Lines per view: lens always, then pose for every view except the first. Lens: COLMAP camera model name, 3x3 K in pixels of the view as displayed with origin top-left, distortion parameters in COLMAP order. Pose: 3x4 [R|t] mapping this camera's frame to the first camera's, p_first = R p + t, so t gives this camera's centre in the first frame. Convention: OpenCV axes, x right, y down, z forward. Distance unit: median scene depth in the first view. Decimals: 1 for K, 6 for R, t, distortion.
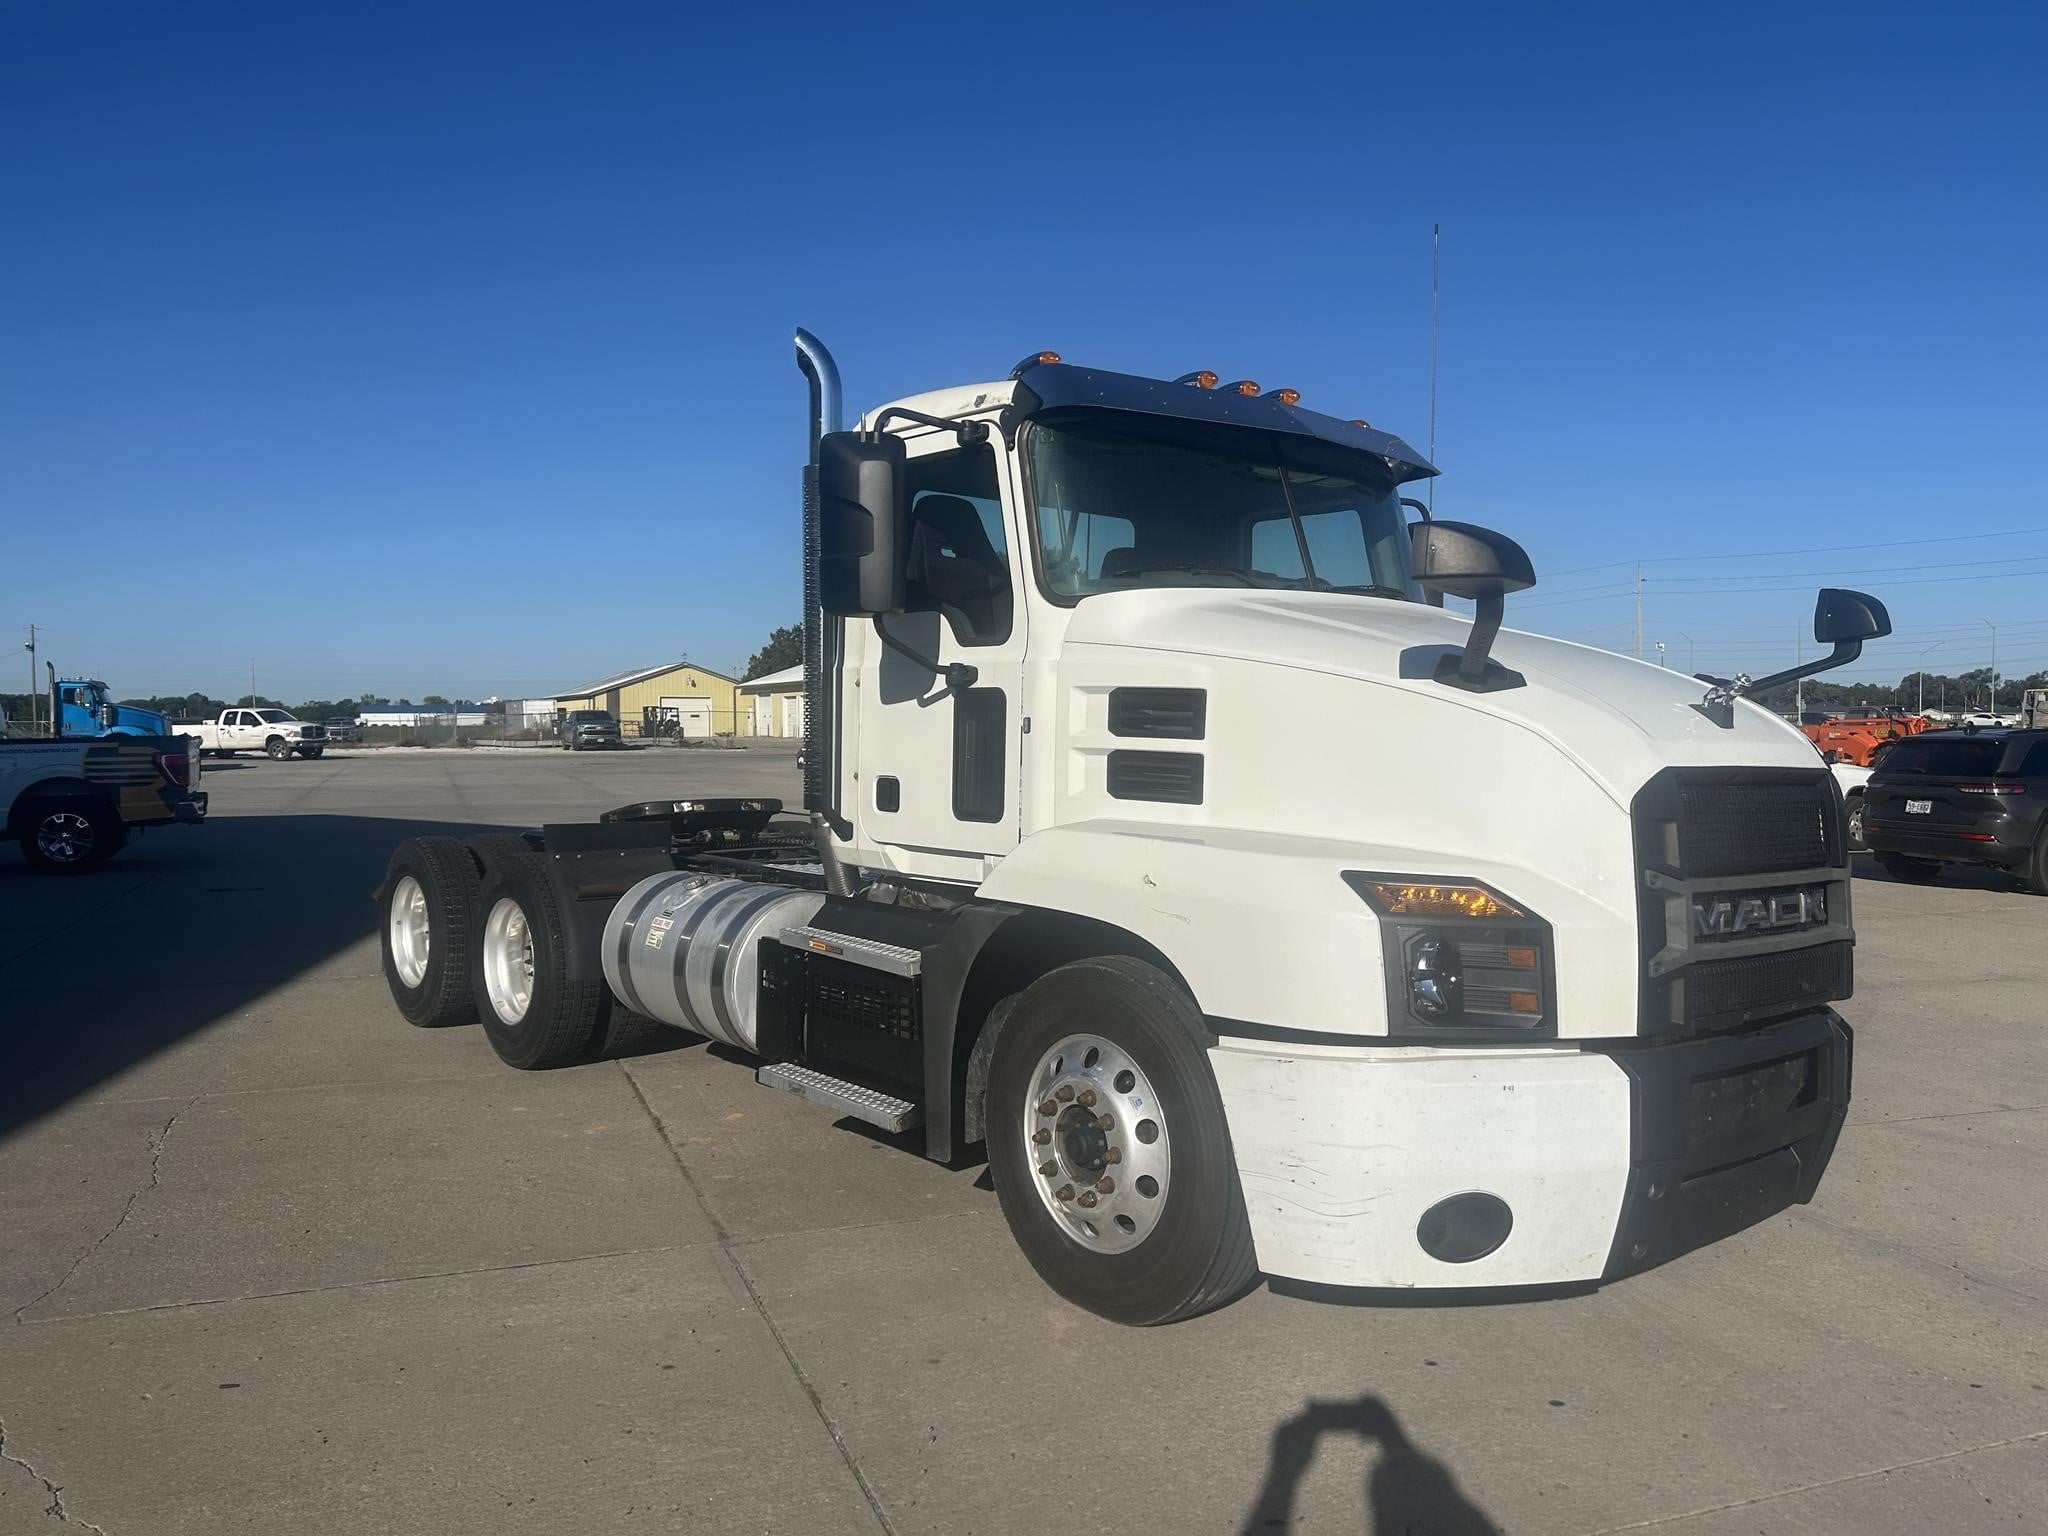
lens RADIAL K [[1527.7, 0, 1022.2], [0, 1527.7, 753.4], [0, 0, 1]] dist [0.033773, -0.042833]
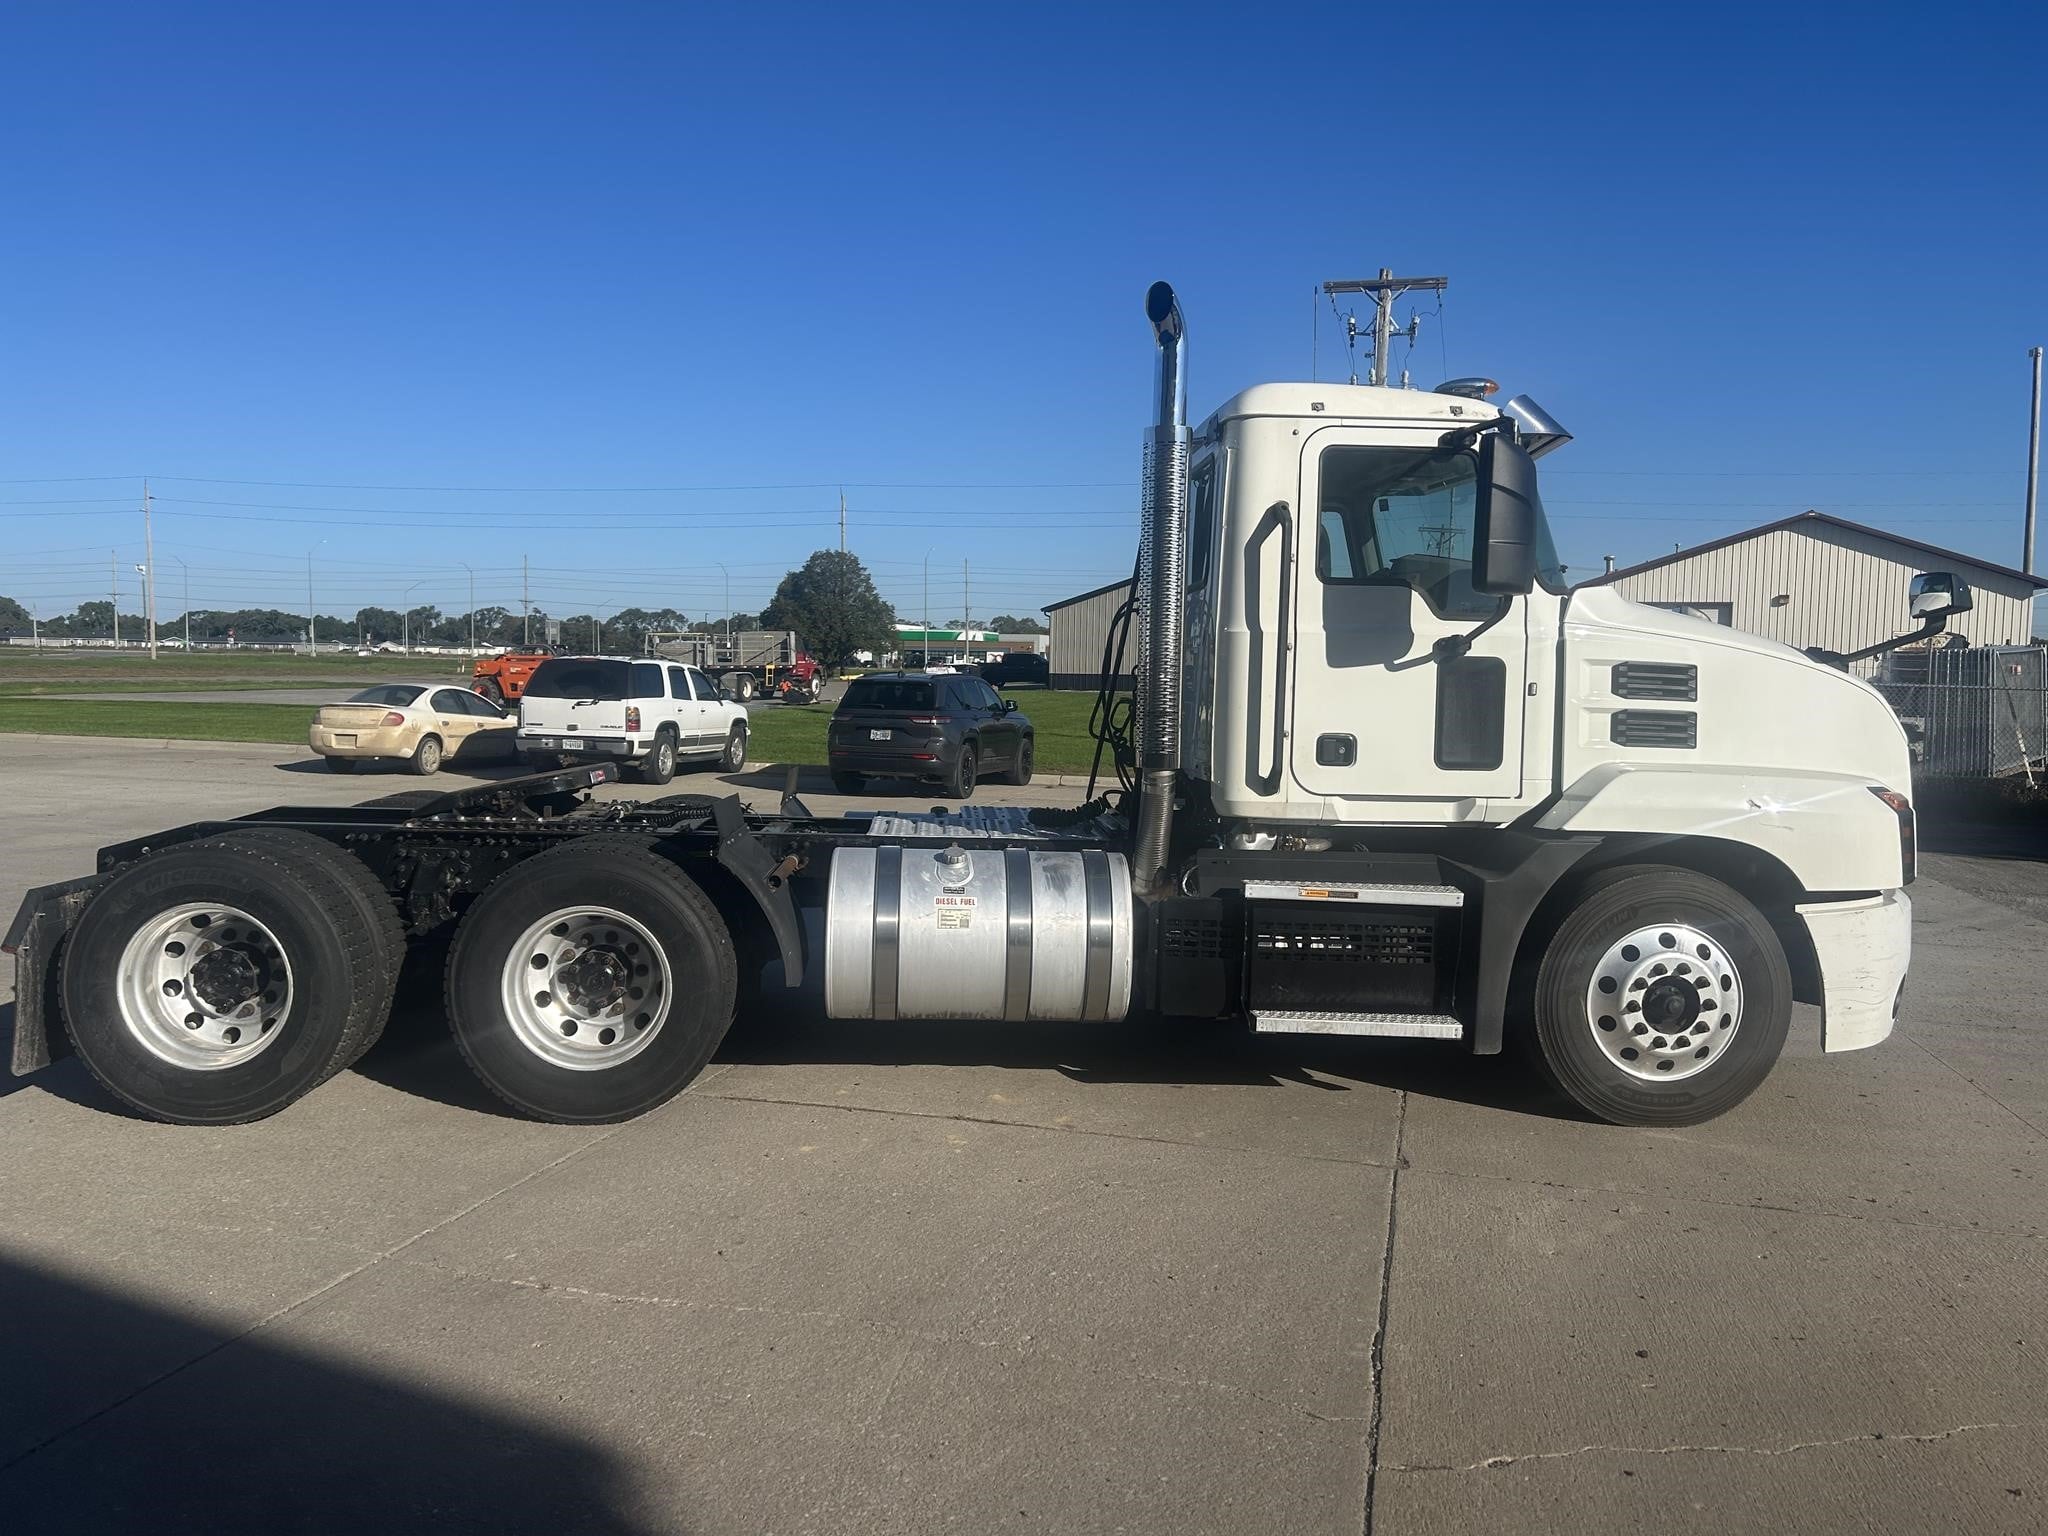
lens RADIAL K [[1527.7, 0, 1018.4], [0, 1527.7, 780.5], [0, 0, 1]] dist [0.033773, -0.042833]
pose [[0.616052, -0.049817, 0.786128, -1.152858], [0.000420, 0.998019, 0.062916, -0.021632], [-0.787705, -0.038430, 0.614853, 0.533222]]
